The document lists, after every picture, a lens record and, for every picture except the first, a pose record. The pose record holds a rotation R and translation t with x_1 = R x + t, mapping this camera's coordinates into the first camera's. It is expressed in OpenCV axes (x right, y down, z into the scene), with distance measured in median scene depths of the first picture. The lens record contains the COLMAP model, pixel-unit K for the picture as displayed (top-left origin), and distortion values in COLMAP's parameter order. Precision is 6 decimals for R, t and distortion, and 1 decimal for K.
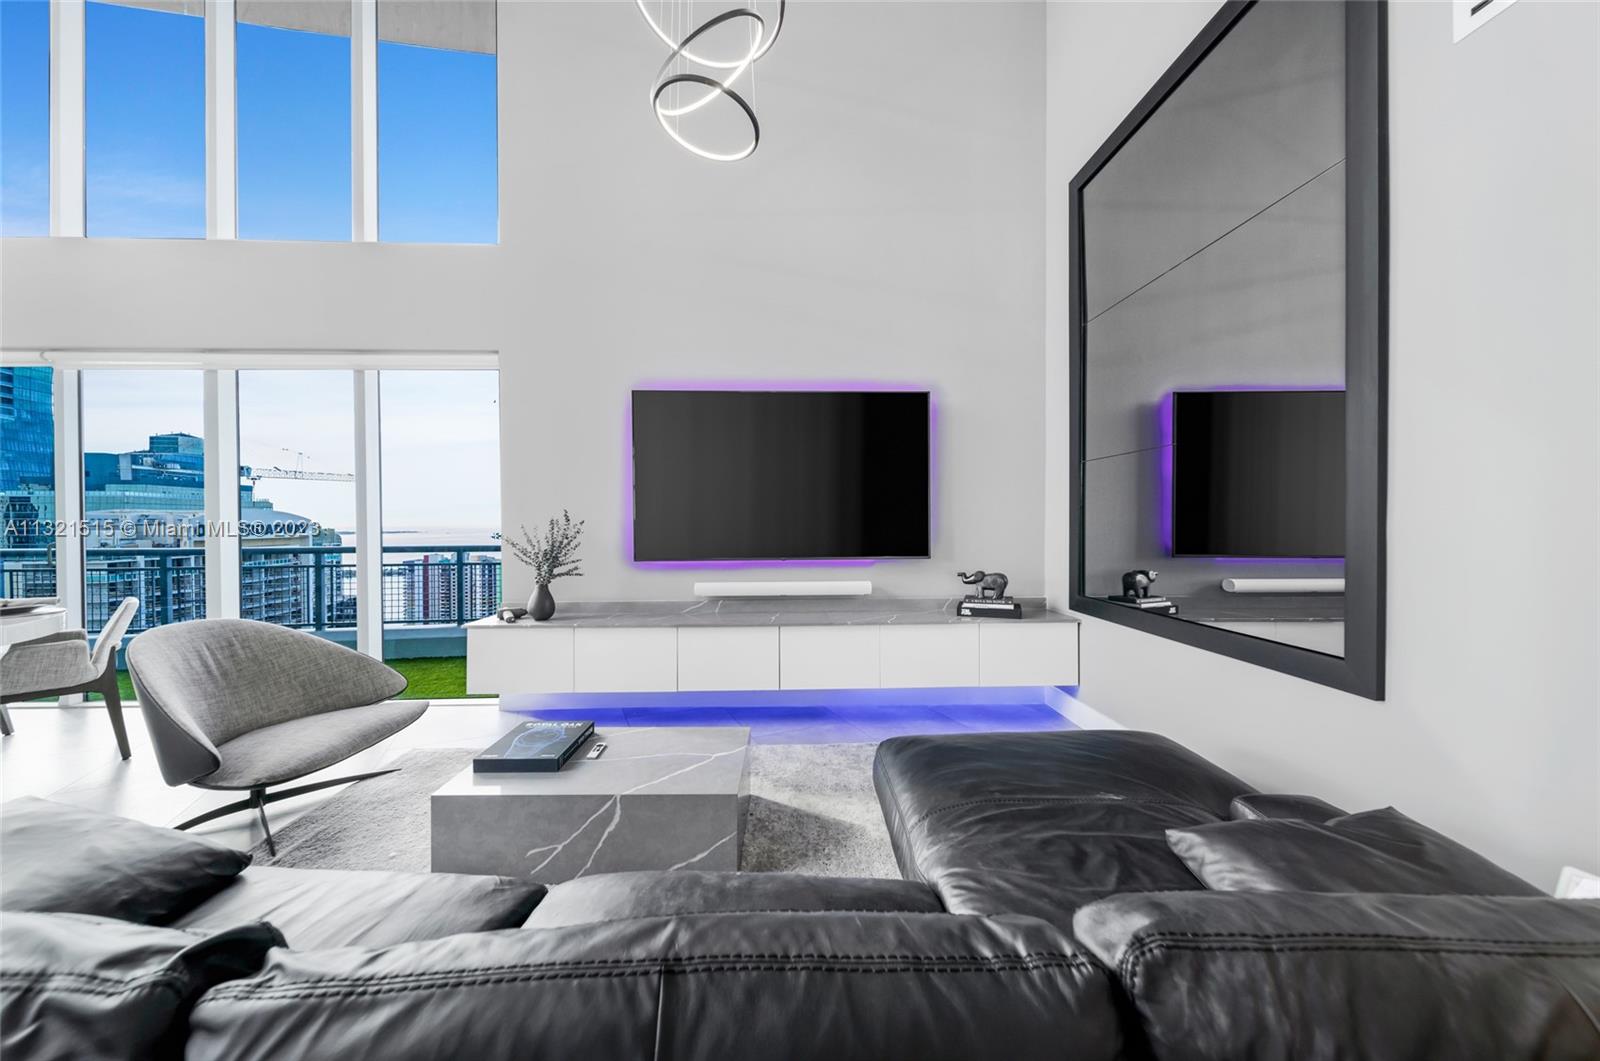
lens RADIAL K [[555.5, 0, 798.1], [0, 555.5, 523.6], [0, 0, 1]] dist [0.001998, -0.000108]
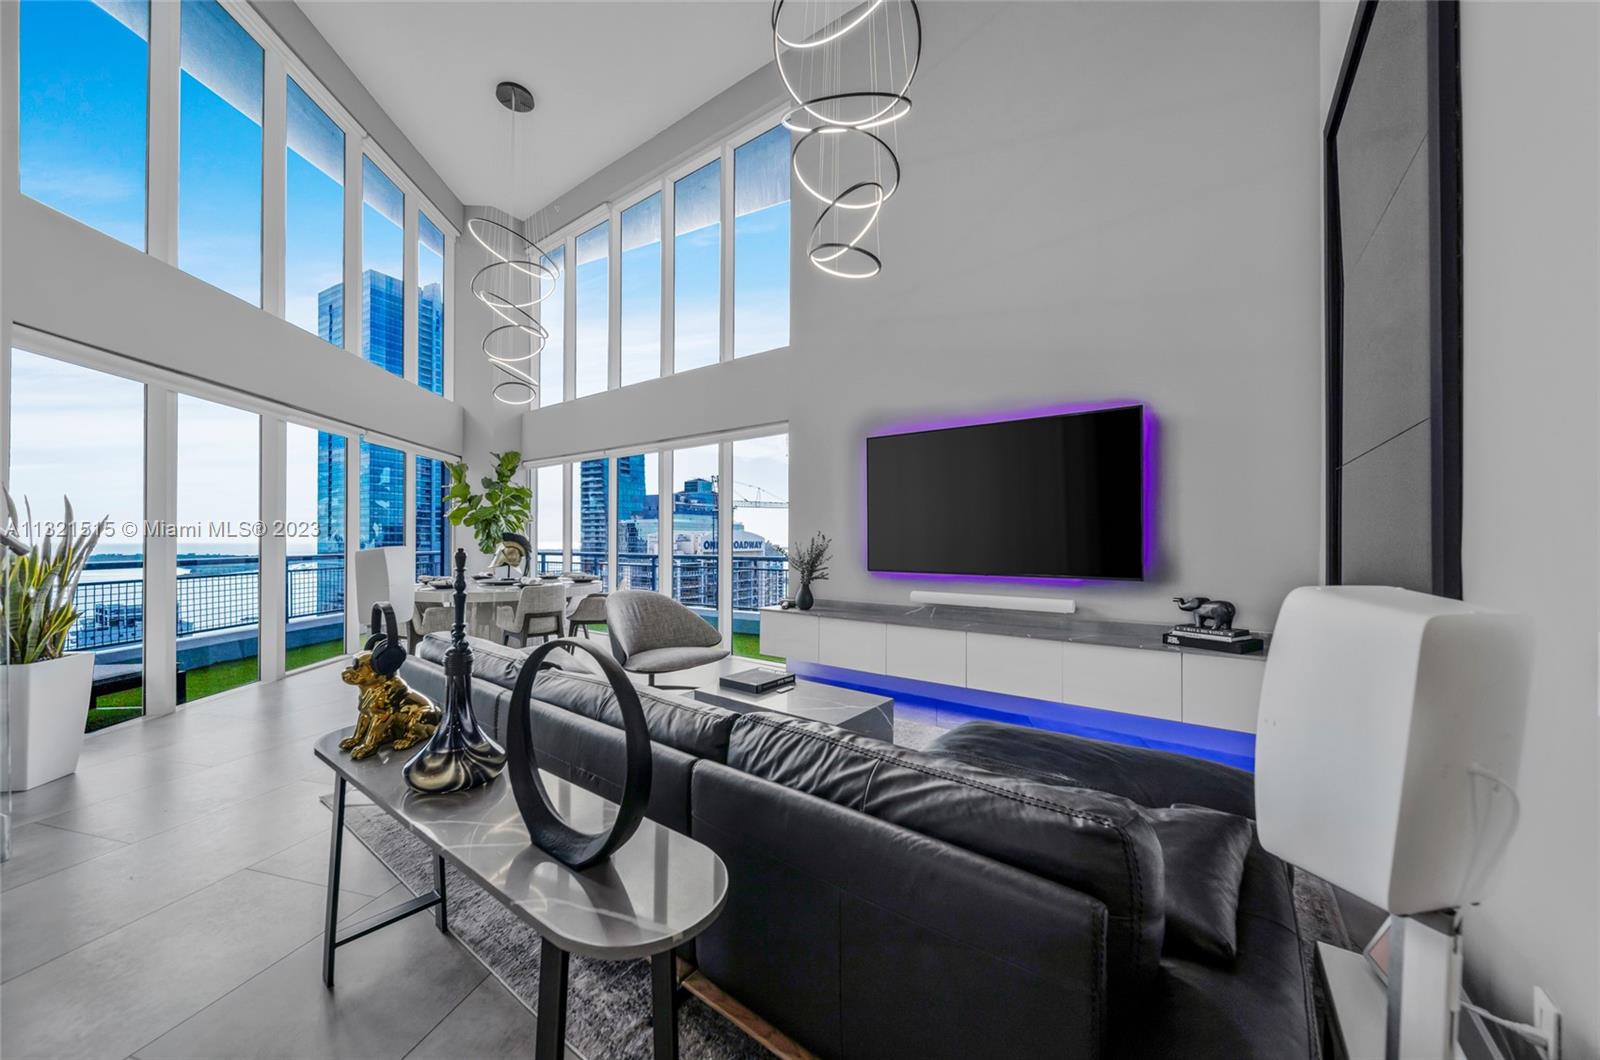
lens RADIAL K [[555.5, 0, 806.6], [0, 555.5, 538.9], [0, 0, 1]] dist [0.001998, -0.000108]
pose [[0.796550, 0.005799, -0.604545, 0.356113], [-0.009993, 0.999944, -0.003575, 0.001569], [0.604490, 0.008889, 0.796563, -0.092365]]
